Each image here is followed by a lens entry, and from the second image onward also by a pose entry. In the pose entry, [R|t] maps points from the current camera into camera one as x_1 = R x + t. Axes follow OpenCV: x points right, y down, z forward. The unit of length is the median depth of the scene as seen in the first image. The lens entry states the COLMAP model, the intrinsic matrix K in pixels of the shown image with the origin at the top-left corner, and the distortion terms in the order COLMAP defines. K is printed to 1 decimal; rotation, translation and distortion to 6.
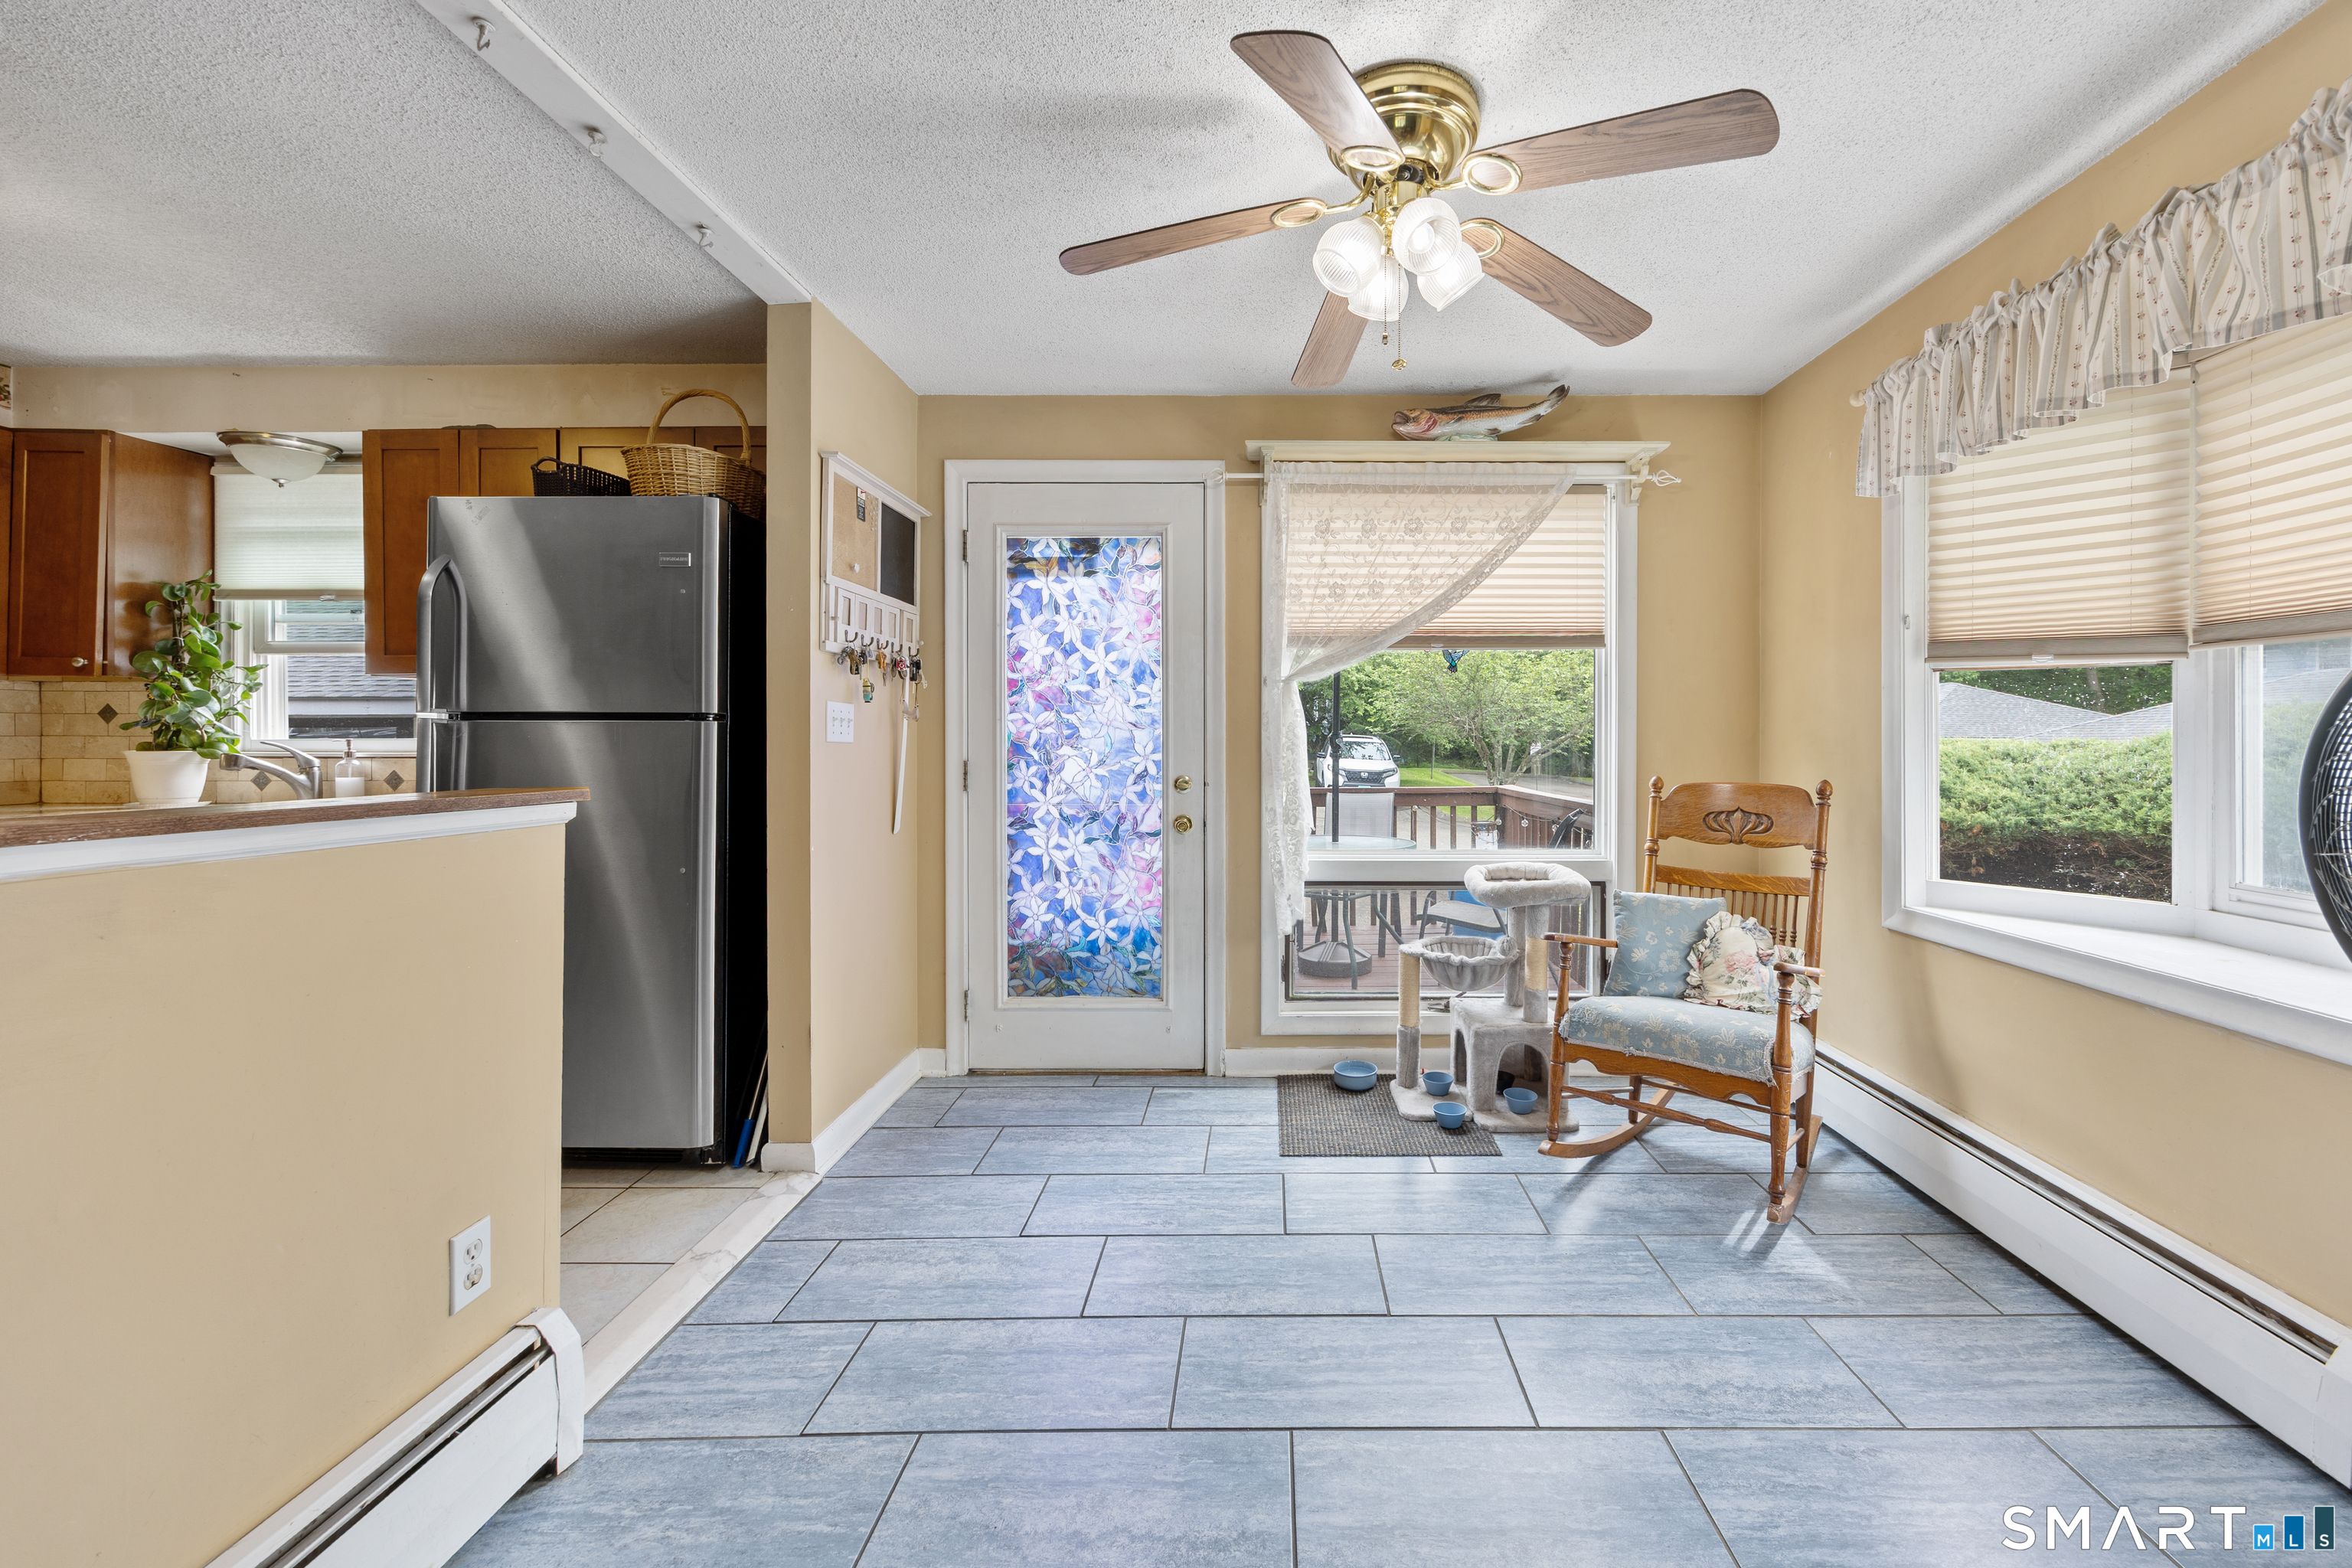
lens RADIAL K [[919.3, 0, 1285.9], [0, 919.3, 743.0], [0, 0, 1]] dist [0.003448, -0.000055]
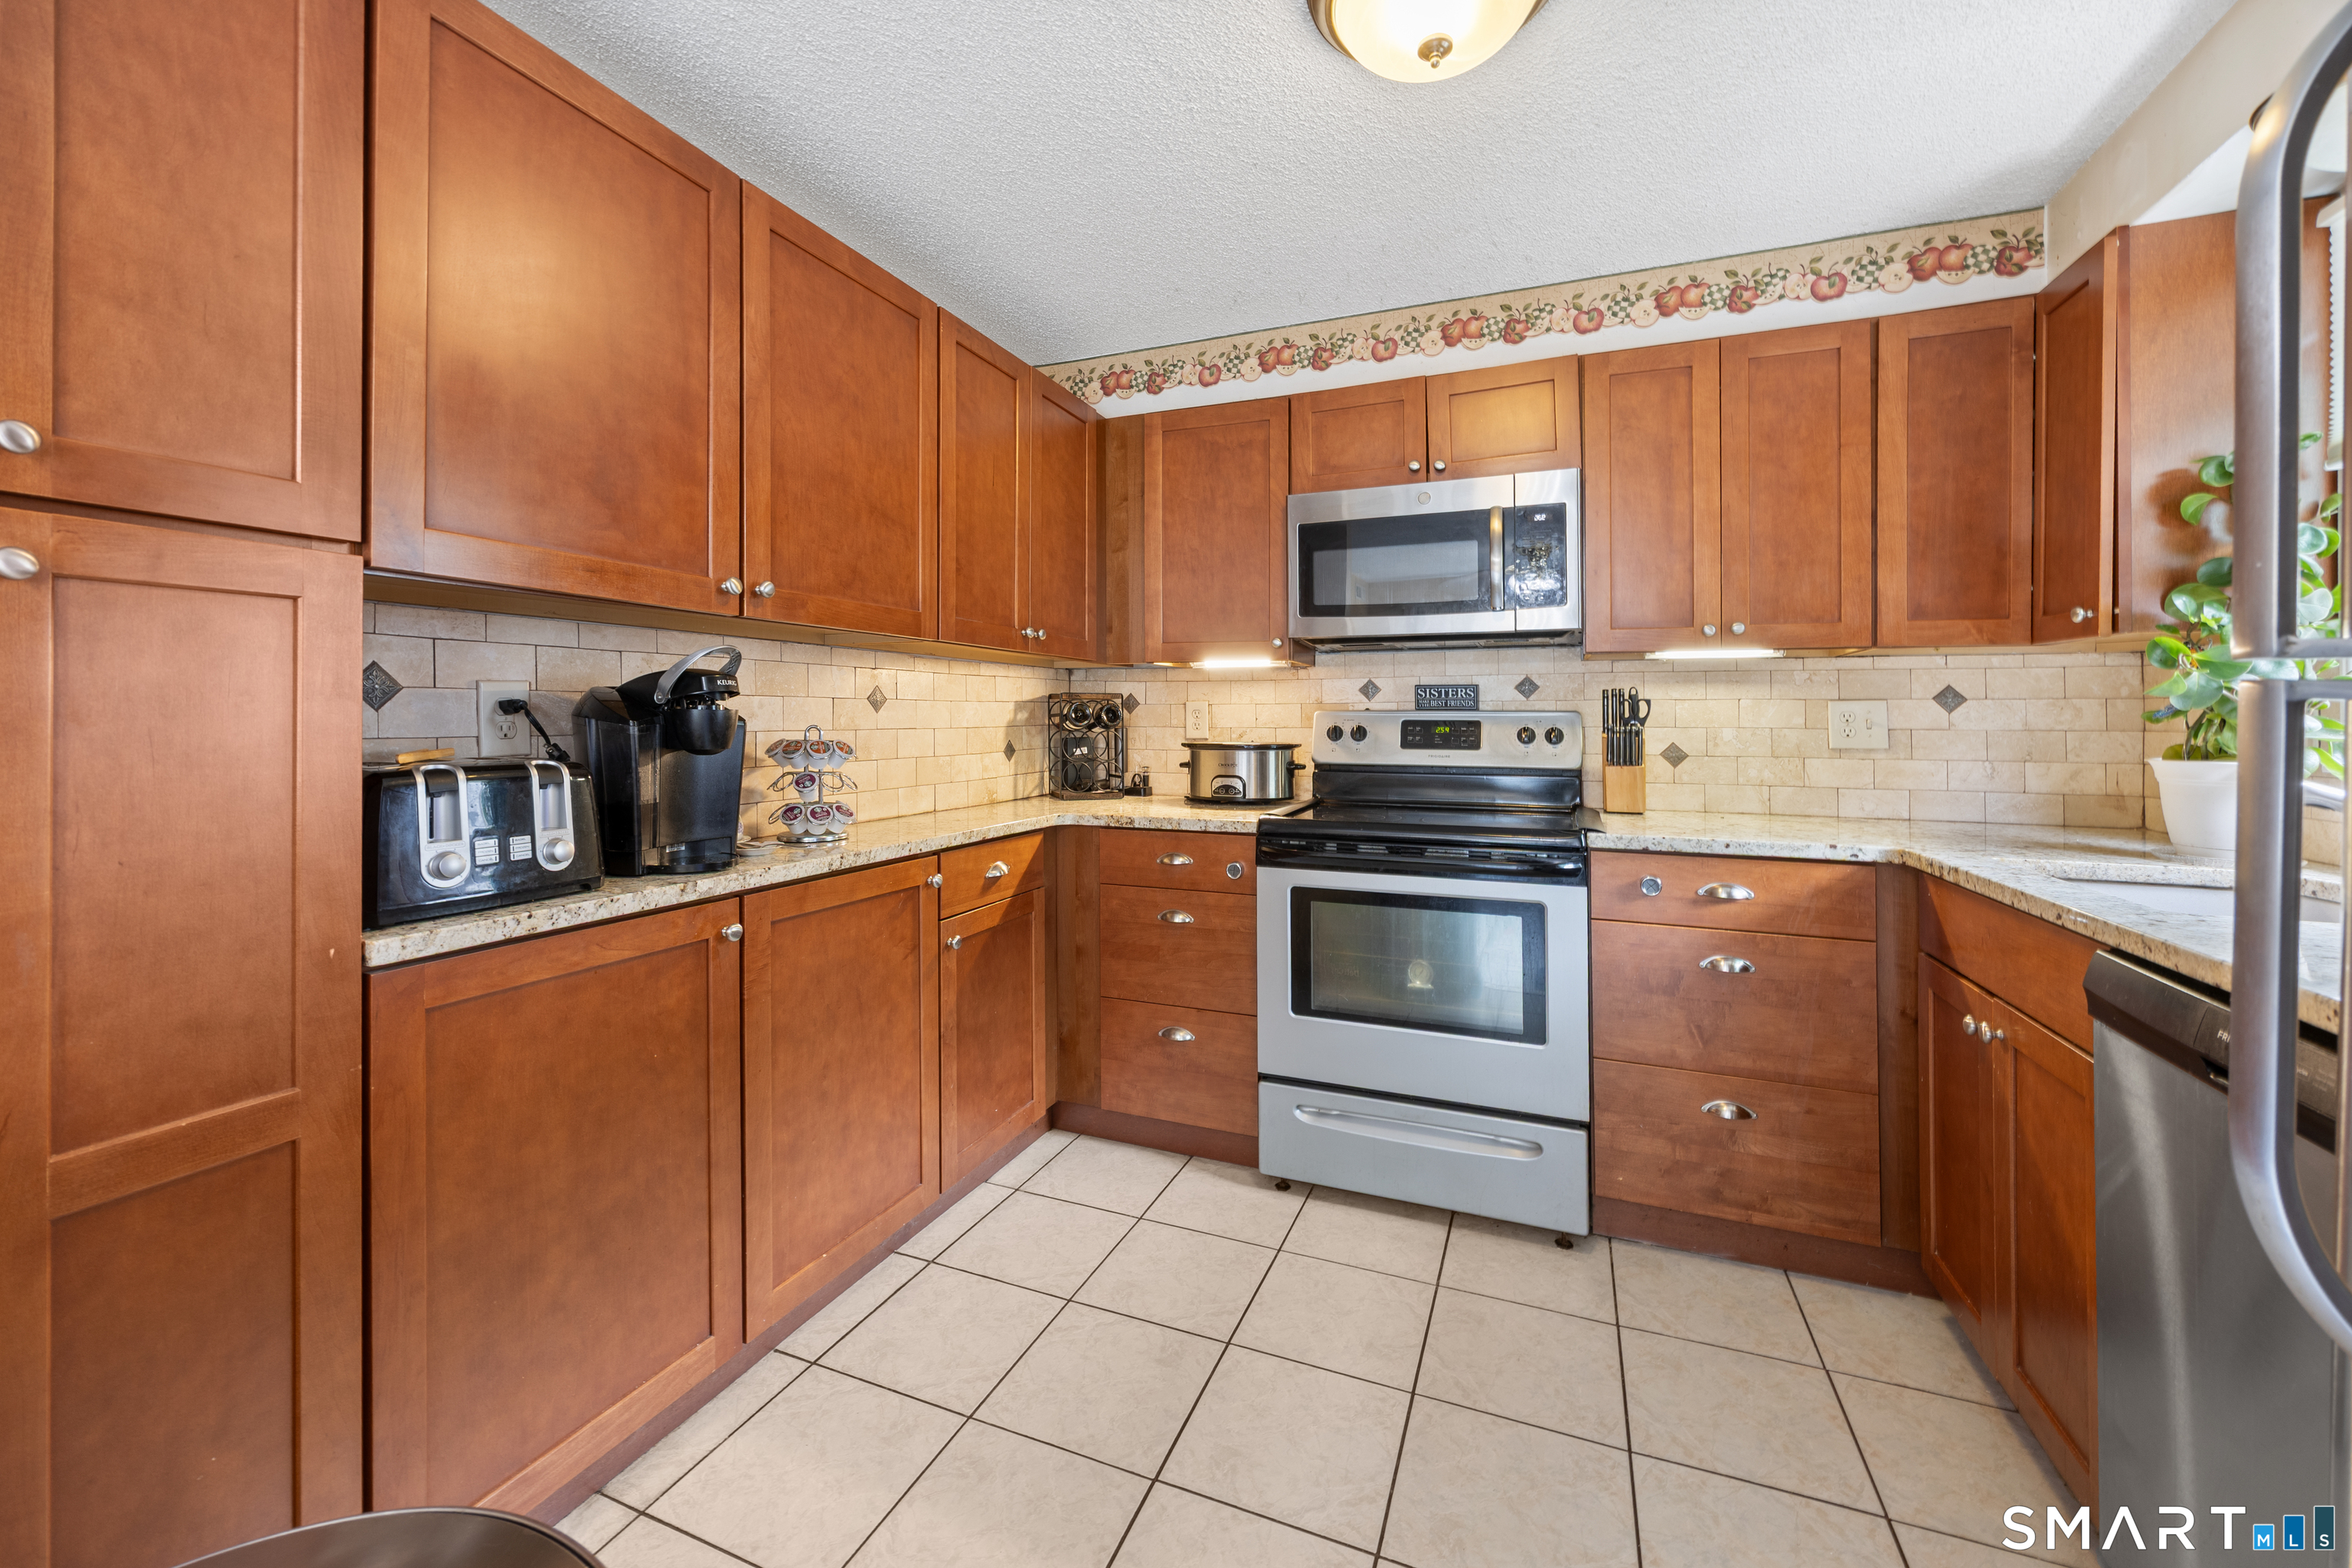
lens RADIAL K [[949.9, 0, 1173.8], [0, 949.9, 690.5], [0, 0, 1]] dist [0.001393, 0.000117]
pose [[-0.381740, -0.027597, -0.923858, -0.411984], [-0.008979, 0.999618, -0.026149, -0.011731], [0.924226, -0.001687, -0.381842, 0.588646]]
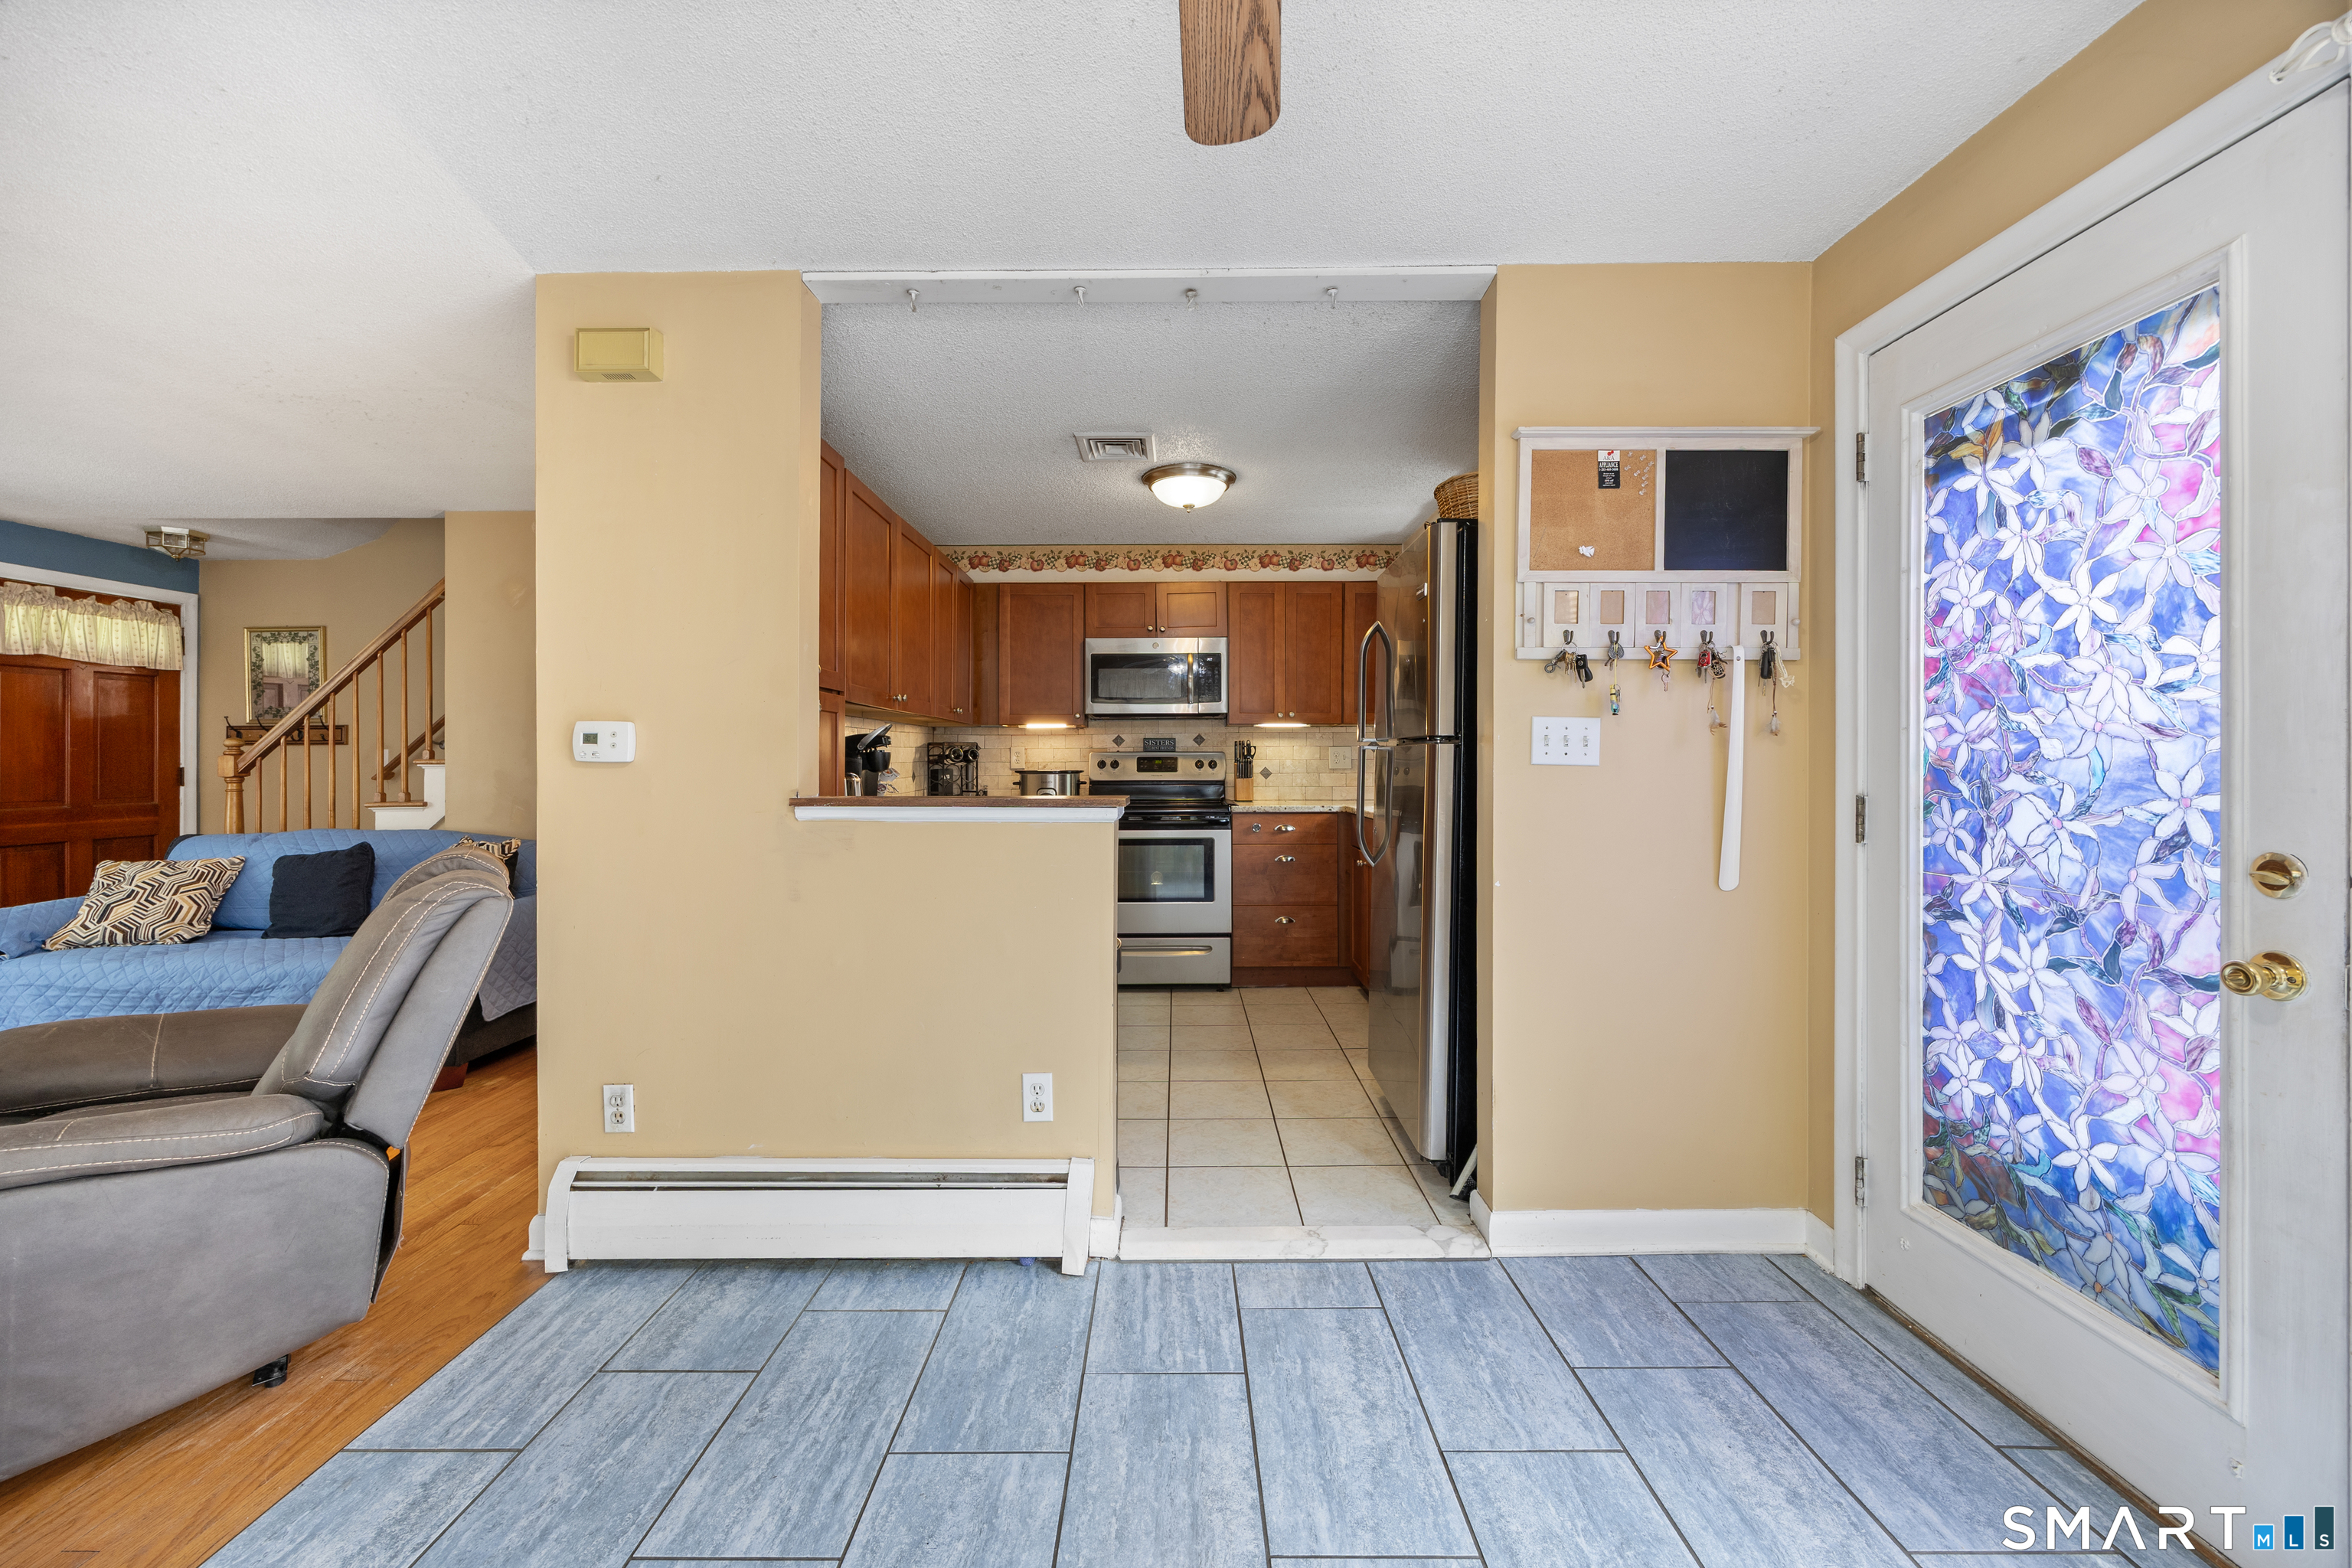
lens RADIAL K [[919.3, 0, 1178.9], [0, 919.3, 758.3], [0, 0, 1]] dist [0.003448, -0.000055]
pose [[-0.002611, -0.002501, -0.999993, 0.287089], [-0.002952, 0.999993, -0.002493, -0.003071], [0.999992, 0.002946, -0.002619, 0.525329]]
